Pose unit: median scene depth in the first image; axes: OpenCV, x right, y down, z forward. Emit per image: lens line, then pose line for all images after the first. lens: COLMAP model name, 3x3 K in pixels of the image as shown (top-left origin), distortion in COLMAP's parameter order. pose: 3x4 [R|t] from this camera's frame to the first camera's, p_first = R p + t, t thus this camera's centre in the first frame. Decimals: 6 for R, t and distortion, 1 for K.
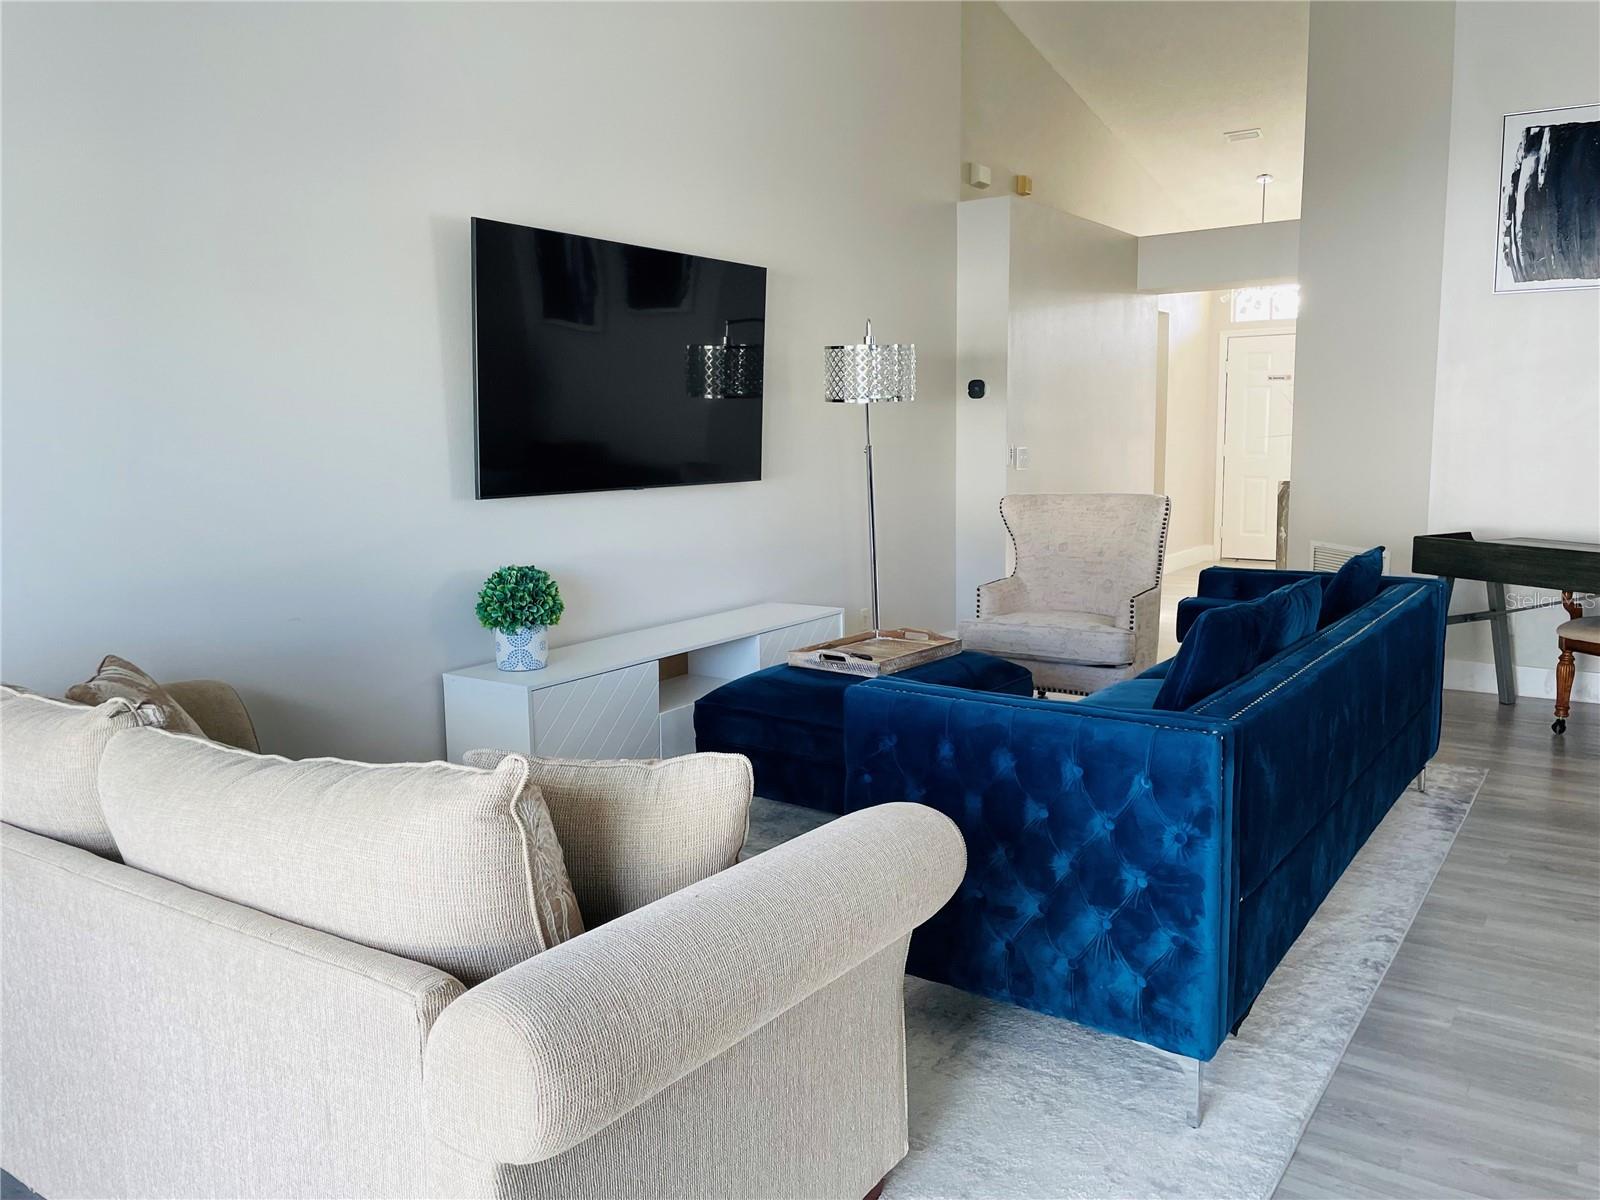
lens RADIAL K [[1234.0, 0, 795.3], [0, 1234.0, 592.3], [0, 0, 1]] dist [0.076380, -0.107592]
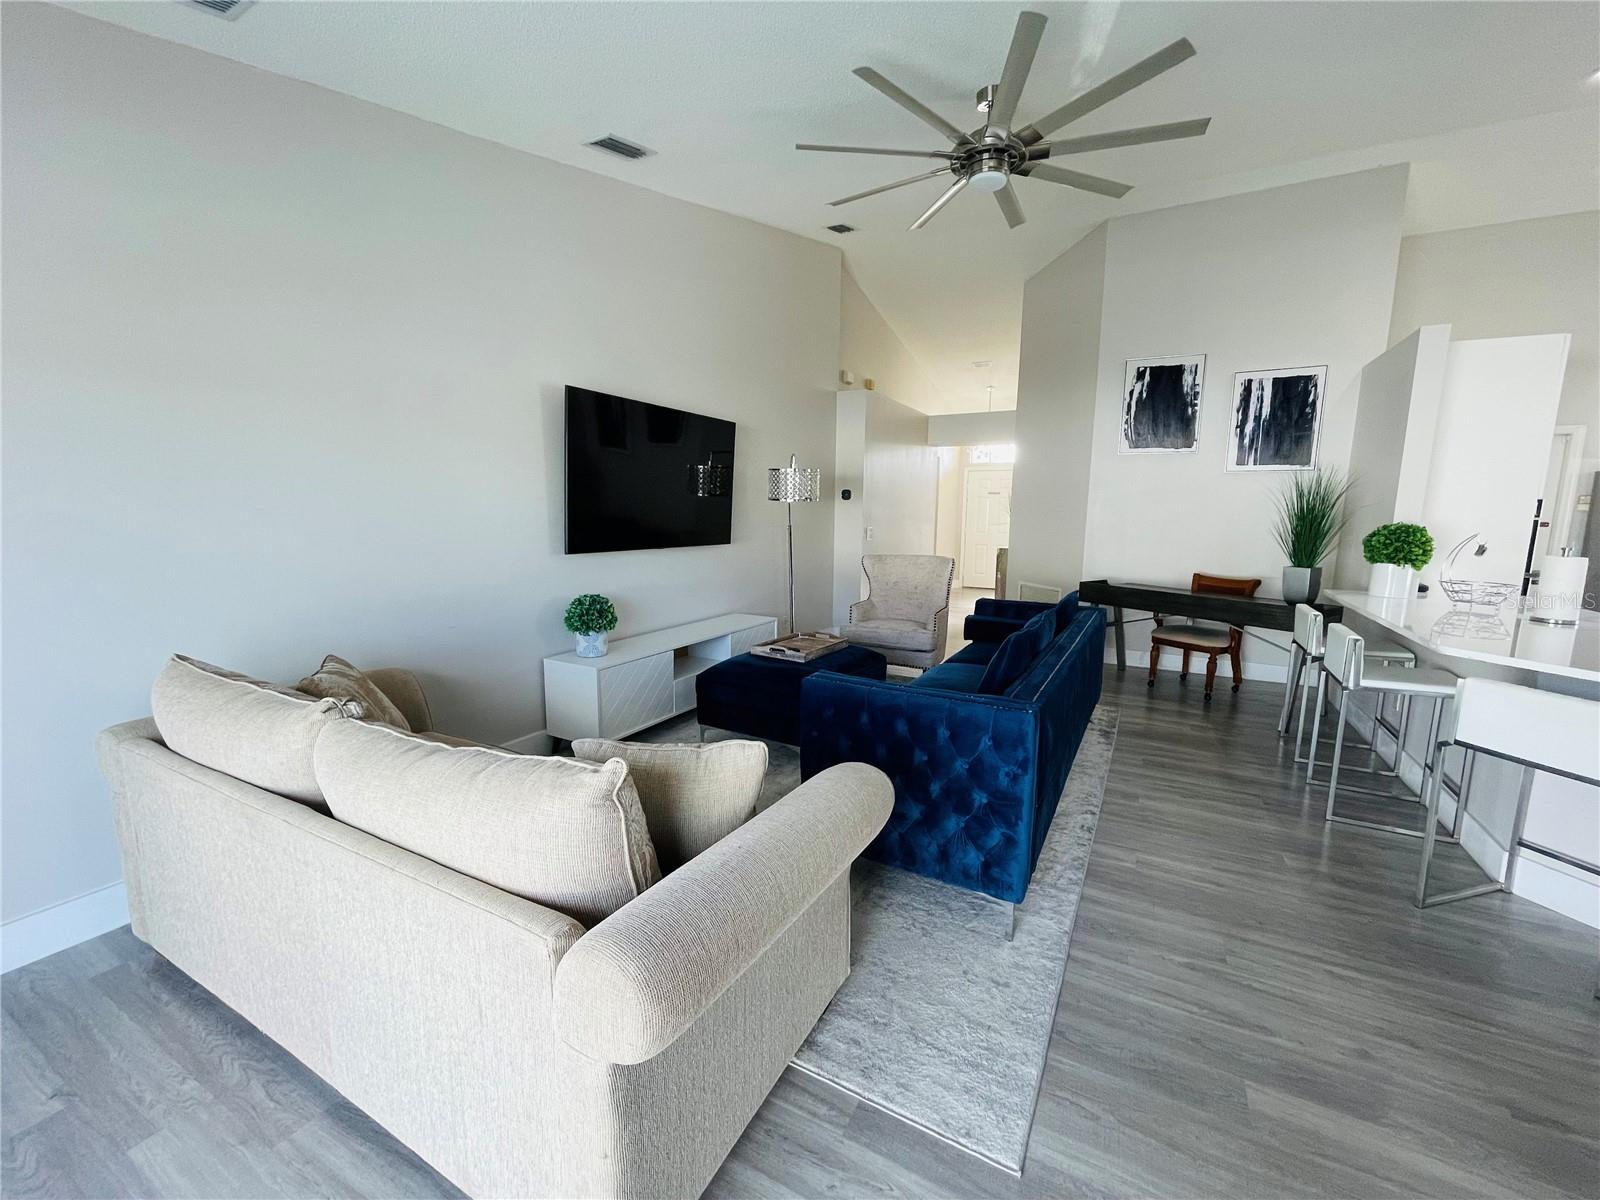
lens RADIAL K [[650.5, 0, 799.2], [0, 650.5, 603.8], [0, 0, 1]] dist [-0.007687, 0.000264]
pose [[0.993782, 0.011139, 0.110788, -0.041474], [-0.012378, 0.999868, 0.010506, -0.022198], [-0.110656, -0.011812, 0.993789, 0.097676]]
